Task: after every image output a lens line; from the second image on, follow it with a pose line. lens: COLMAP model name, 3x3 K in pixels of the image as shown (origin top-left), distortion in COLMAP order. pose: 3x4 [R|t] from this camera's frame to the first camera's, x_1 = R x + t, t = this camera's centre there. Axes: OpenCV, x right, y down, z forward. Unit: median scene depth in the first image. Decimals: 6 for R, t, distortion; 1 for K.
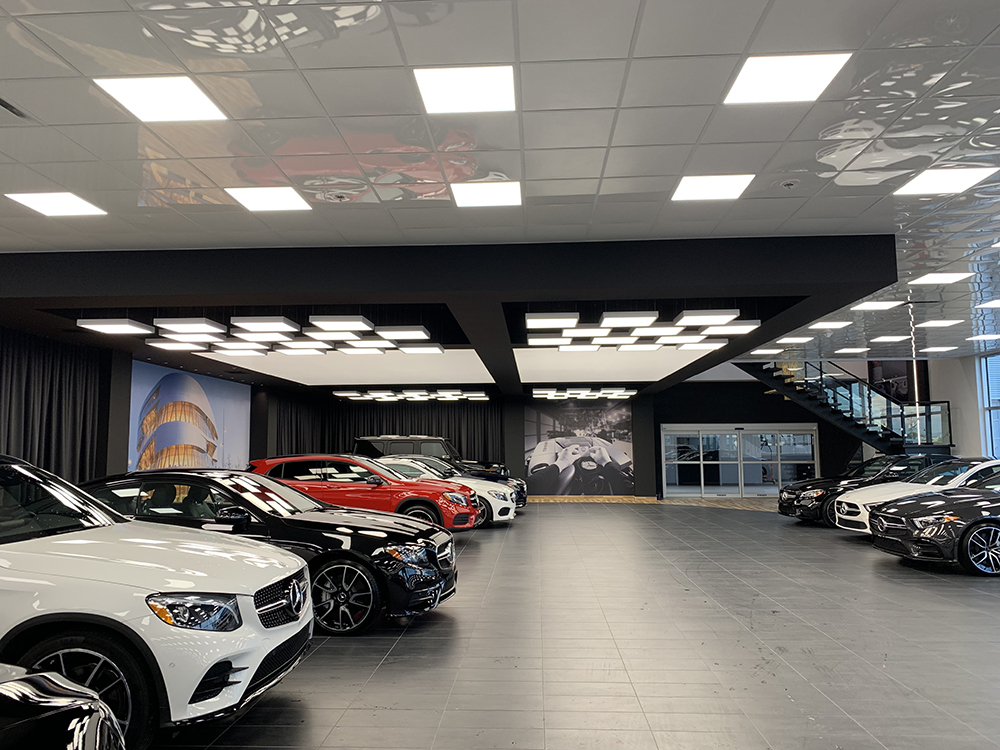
lens RADIAL K [[756.8, 0, 498.3], [0, 756.8, 374.8], [0, 0, 1]] dist [0.026203, -0.004321]
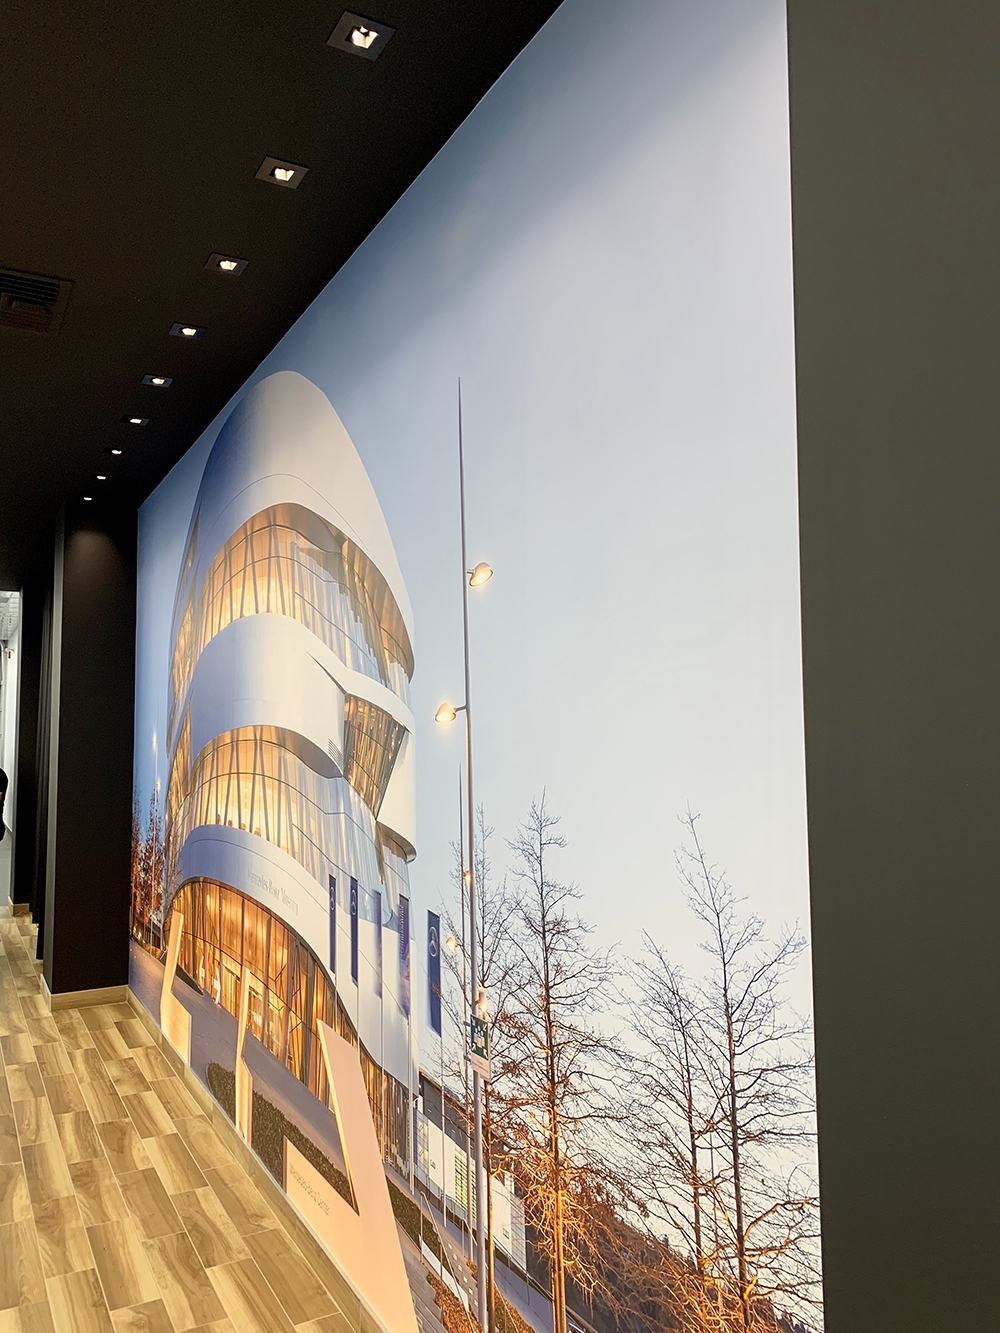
lens RADIAL K [[1008.8, 0, 499.6], [0, 1008.8, 665.1], [0, 0, 1]] dist [0.026203, -0.004321]
pose [[-0.851051, -0.017239, -0.524799, -0.322385], [0.070305, 0.986720, -0.146424, 0.117696], [0.520355, -0.161510, -0.838538, 1.243985]]
